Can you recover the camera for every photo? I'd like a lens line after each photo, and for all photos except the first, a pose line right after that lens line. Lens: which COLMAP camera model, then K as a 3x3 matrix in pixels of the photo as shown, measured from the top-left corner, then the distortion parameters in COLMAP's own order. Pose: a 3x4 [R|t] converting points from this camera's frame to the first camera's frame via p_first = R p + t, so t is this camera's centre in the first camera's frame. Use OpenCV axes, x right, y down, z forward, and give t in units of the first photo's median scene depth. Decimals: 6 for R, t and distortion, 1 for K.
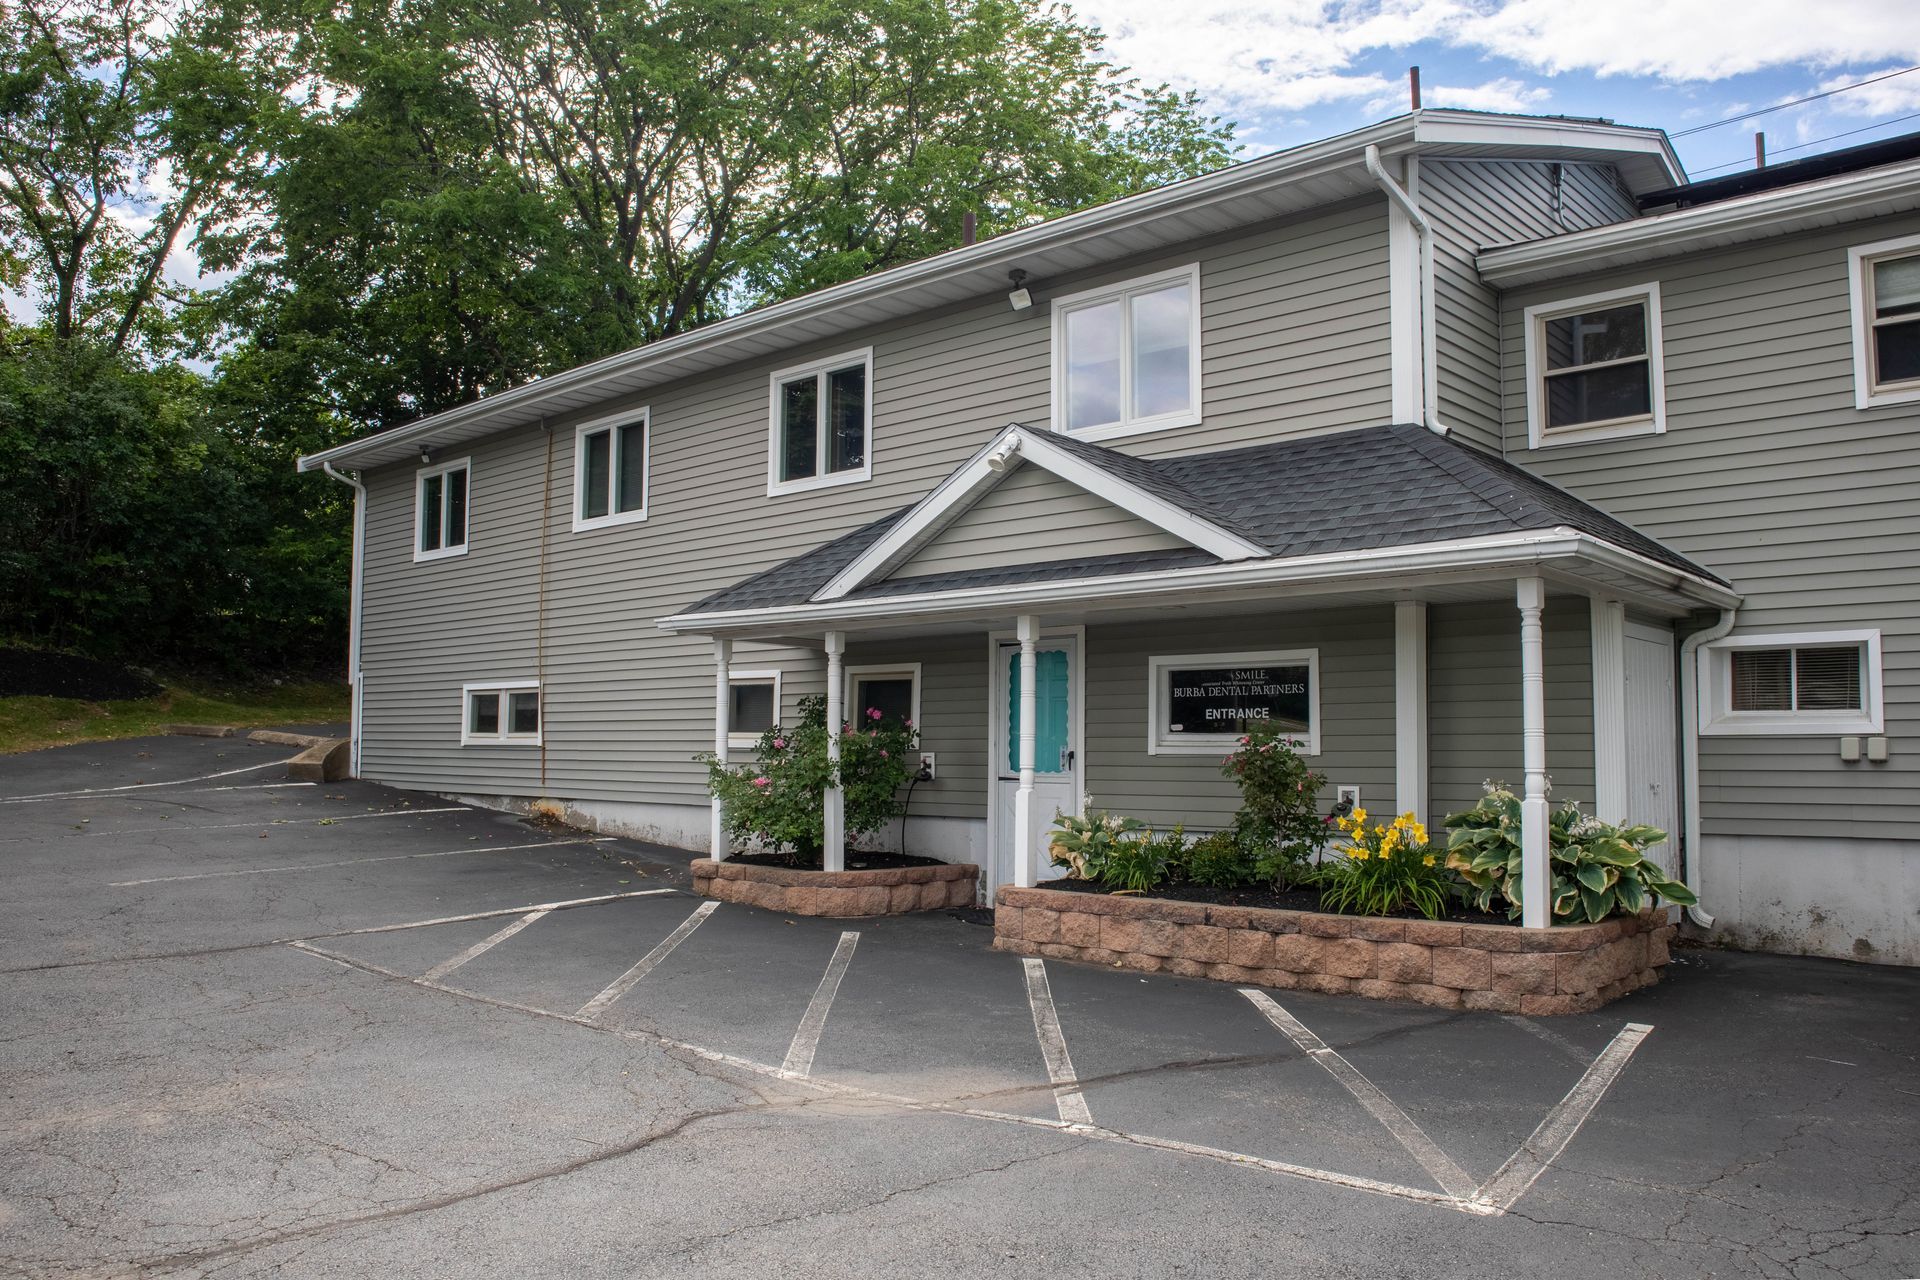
lens RADIAL K [[1397.1, 0, 960.0], [0, 1397.1, 640.0], [0, 0, 1]] dist [-0.083729, 0.092209]
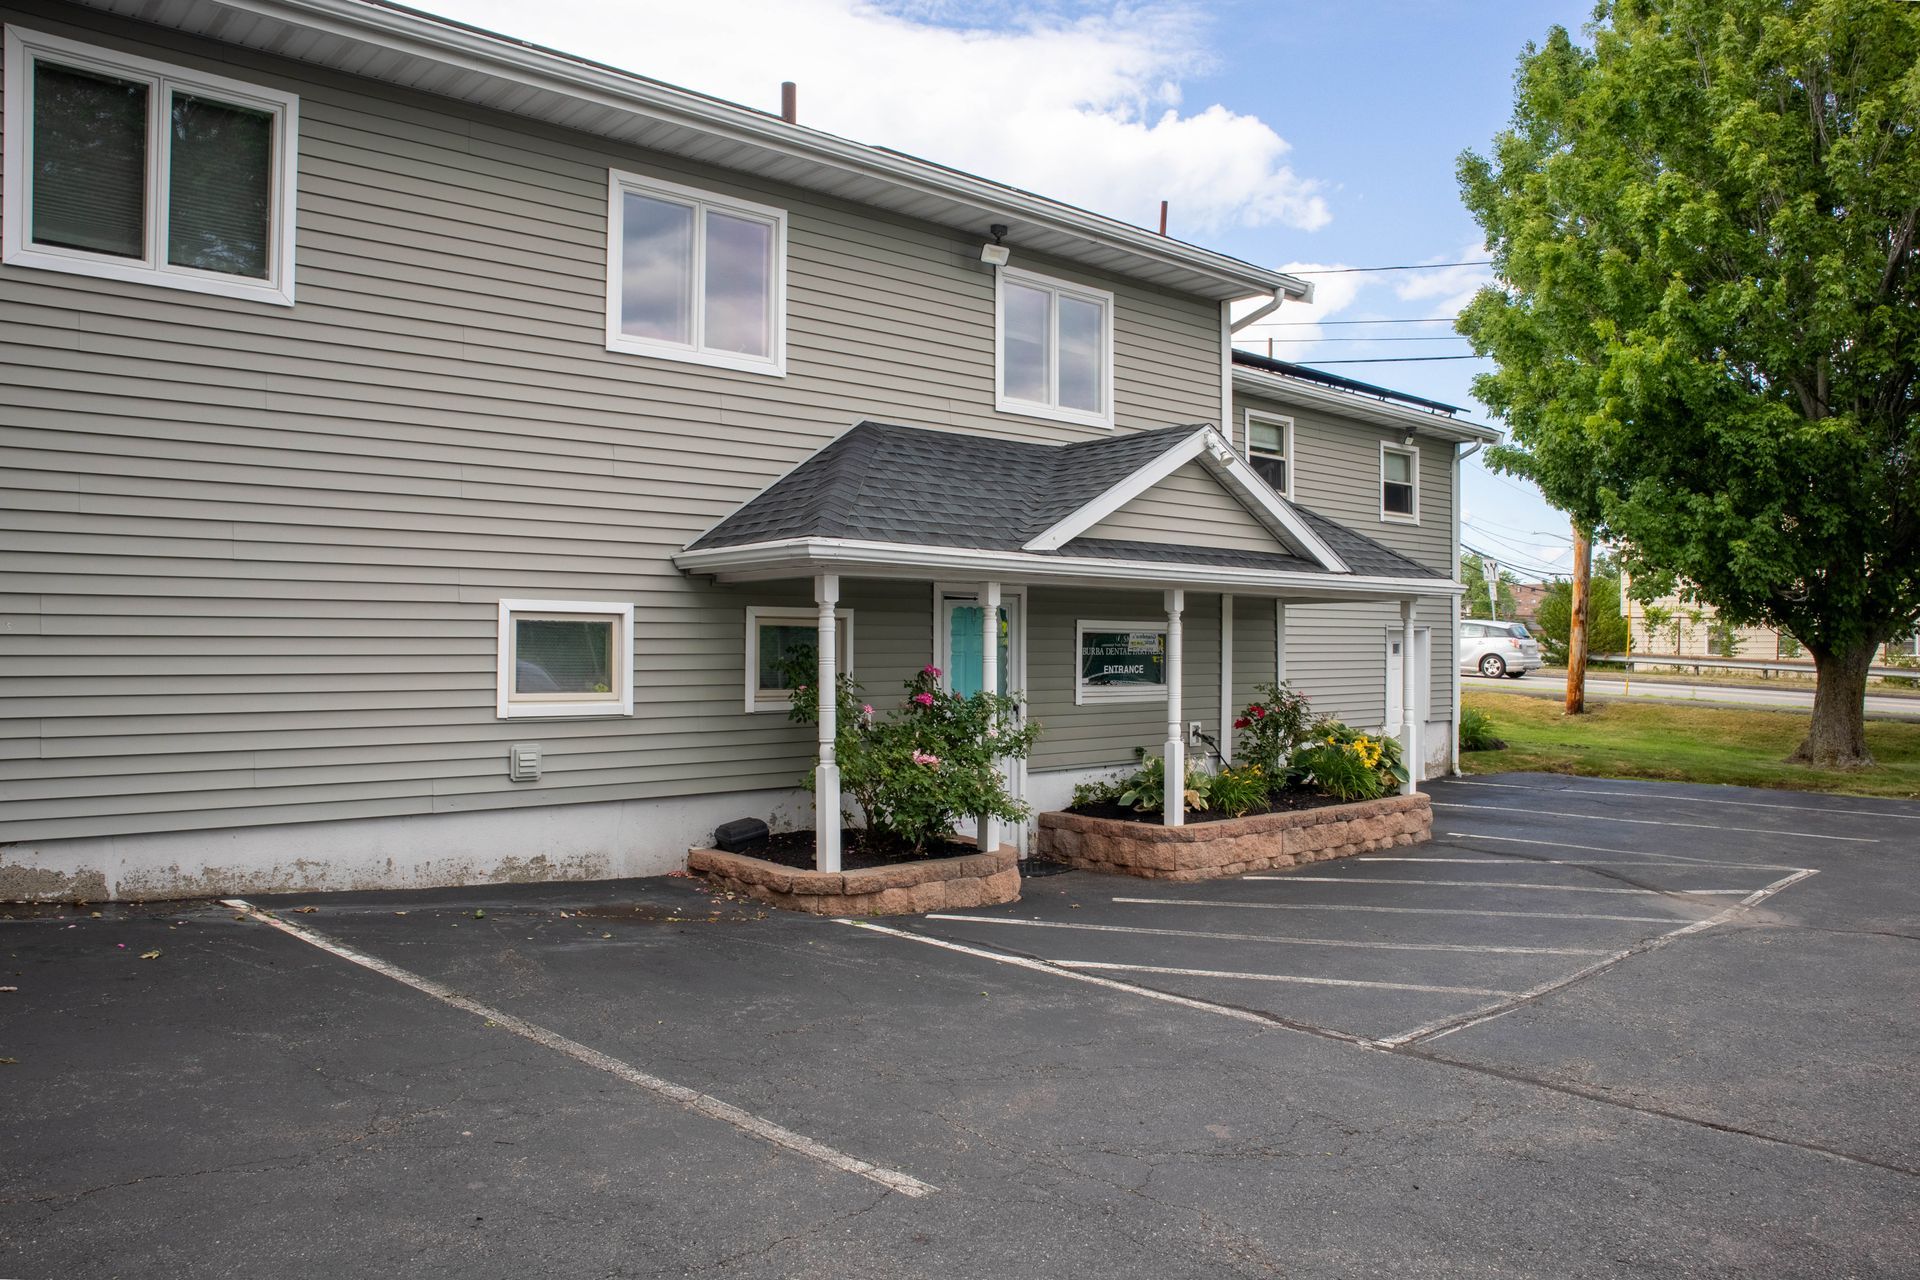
lens RADIAL K [[1397.1, 0, 960.0], [0, 1397.1, 640.0], [0, 0, 1]] dist [-0.083729, 0.092209]
pose [[0.152626, 0.026063, 0.987940, -0.897626], [-0.059592, 0.998076, -0.017124, 0.048237], [-0.986486, -0.056260, 0.153886, 0.820984]]
